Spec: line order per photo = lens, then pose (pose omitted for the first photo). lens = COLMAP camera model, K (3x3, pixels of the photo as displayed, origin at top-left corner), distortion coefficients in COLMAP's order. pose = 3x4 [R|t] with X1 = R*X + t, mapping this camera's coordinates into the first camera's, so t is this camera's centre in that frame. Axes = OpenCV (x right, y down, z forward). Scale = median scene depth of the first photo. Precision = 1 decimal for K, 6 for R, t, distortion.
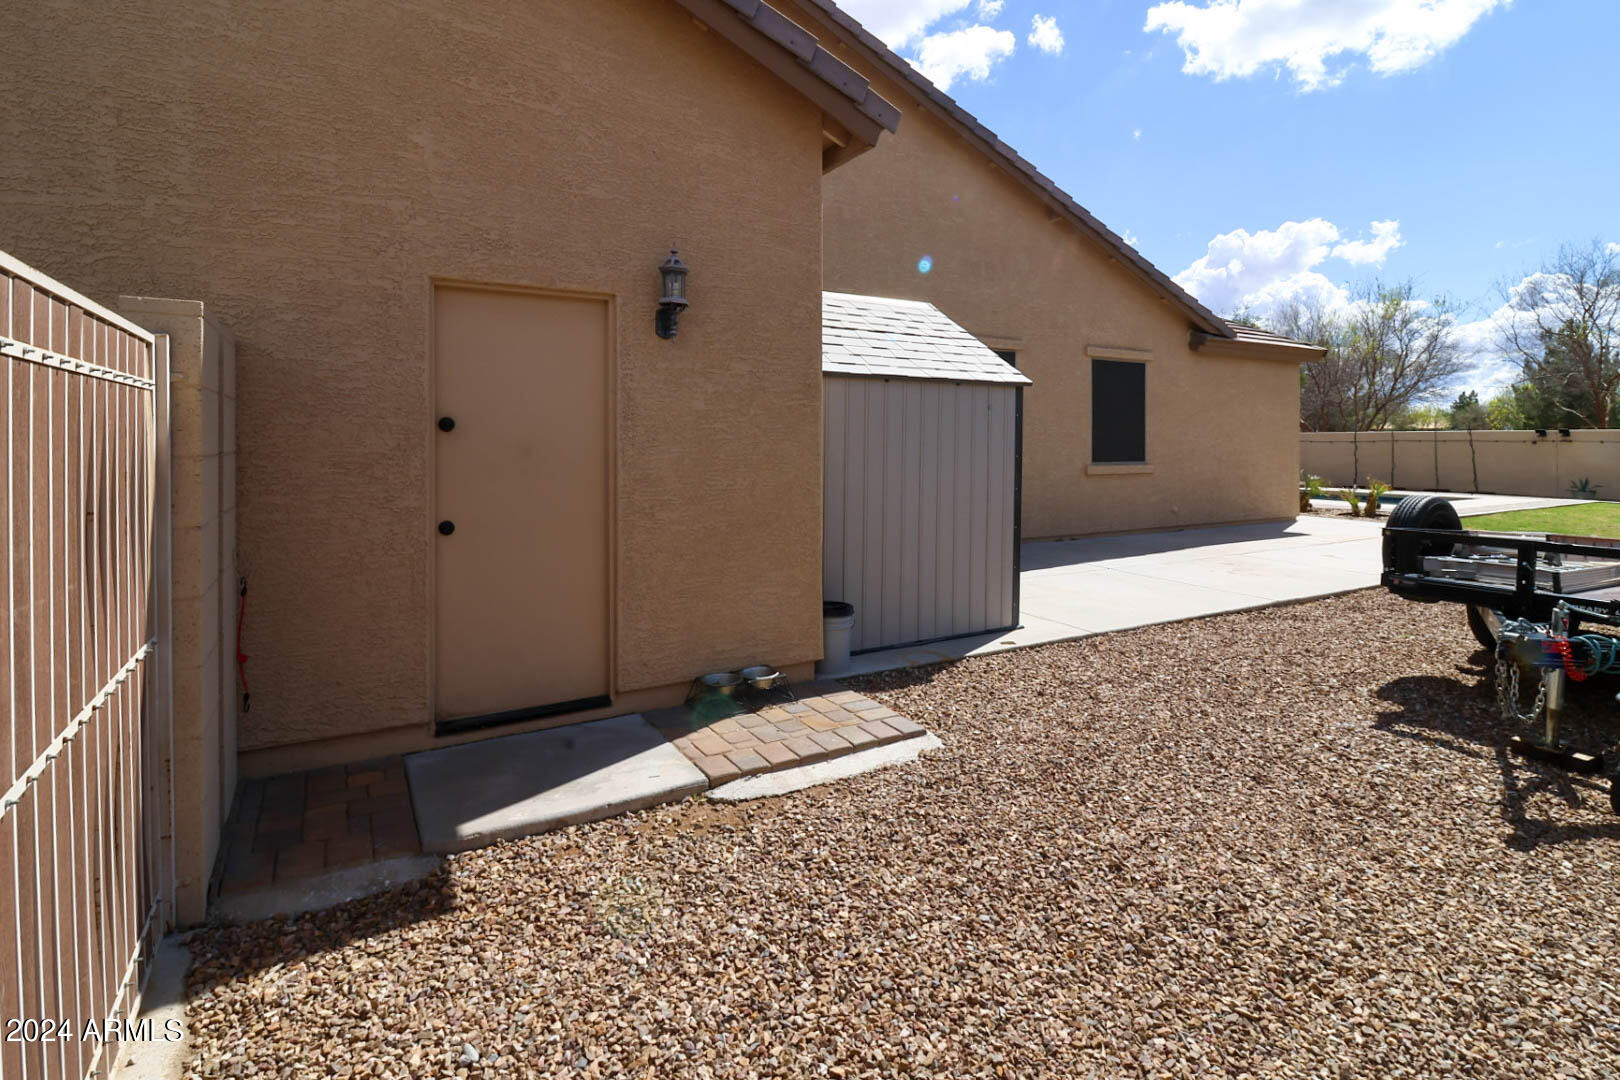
lens RADIAL K [[790.6, 0, 809.5], [0, 790.6, 468.8], [0, 0, 1]] dist [-0.019555, 0.000395]
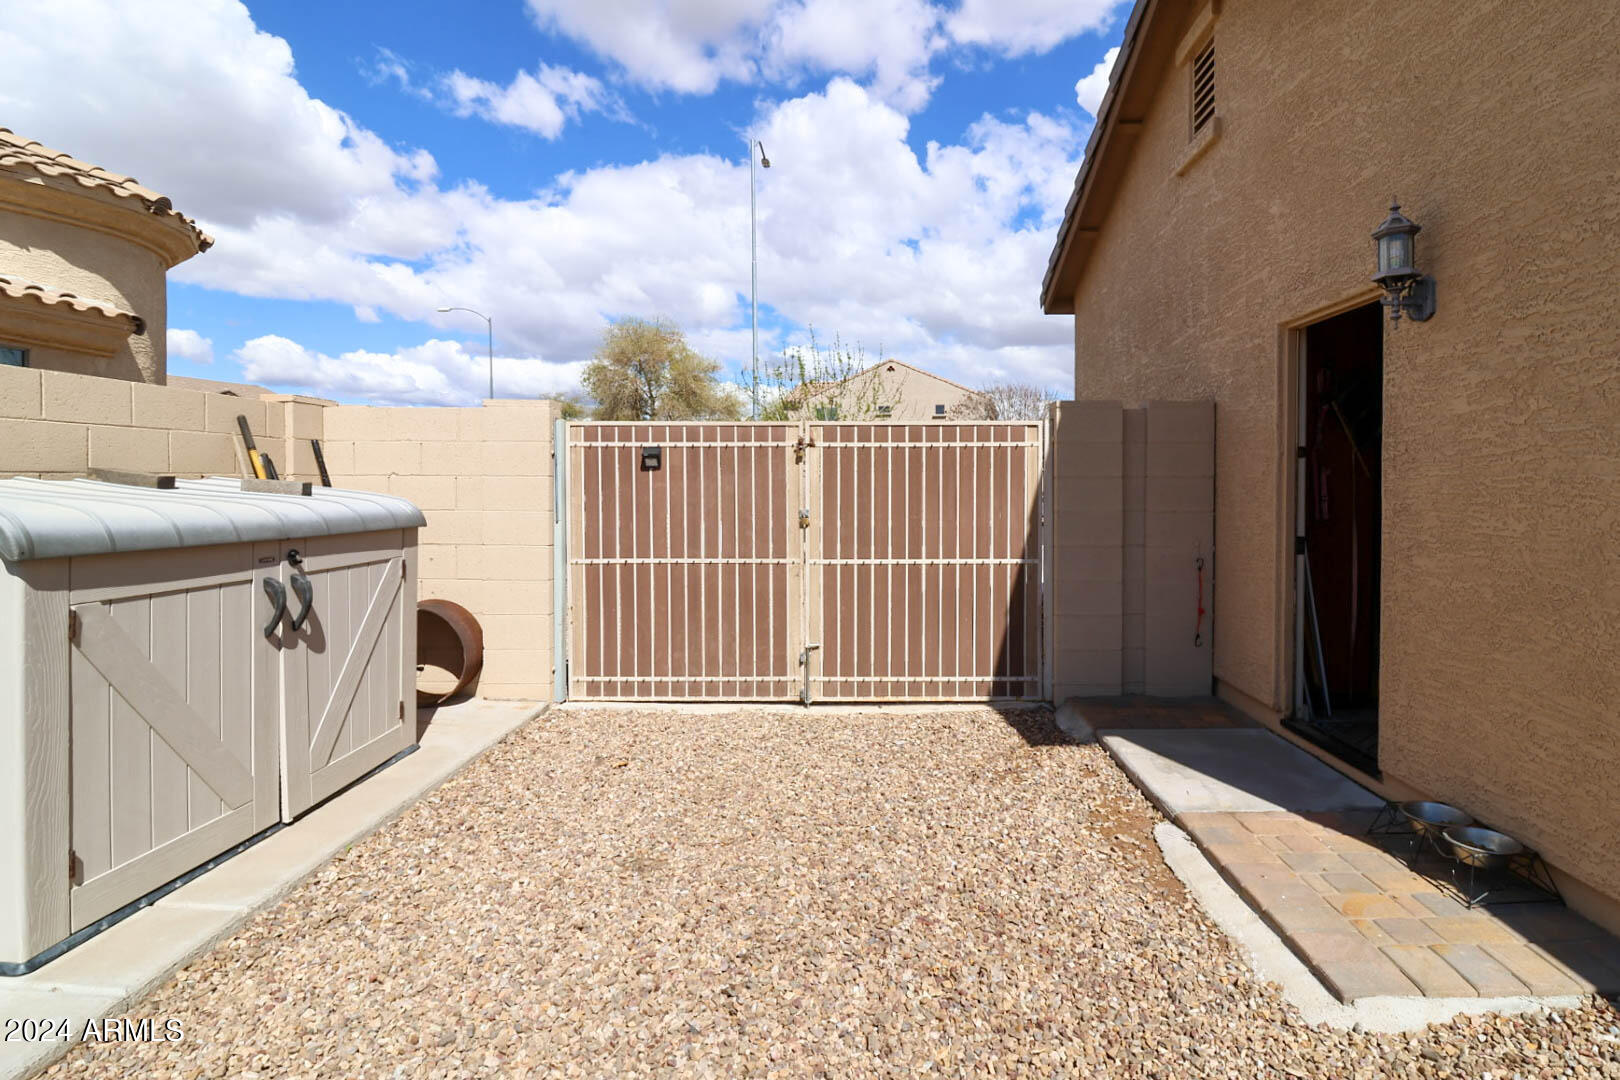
lens RADIAL K [[754.0, 0, 806.9], [0, 754.0, 521.9], [0, 0, 1]] dist [0.001126, -0.012084]
pose [[-0.554305, 0.044398, -0.831128, 0.712017], [-0.020211, 0.997564, 0.066768, -0.013375], [0.832068, 0.053808, -0.552058, 0.900756]]
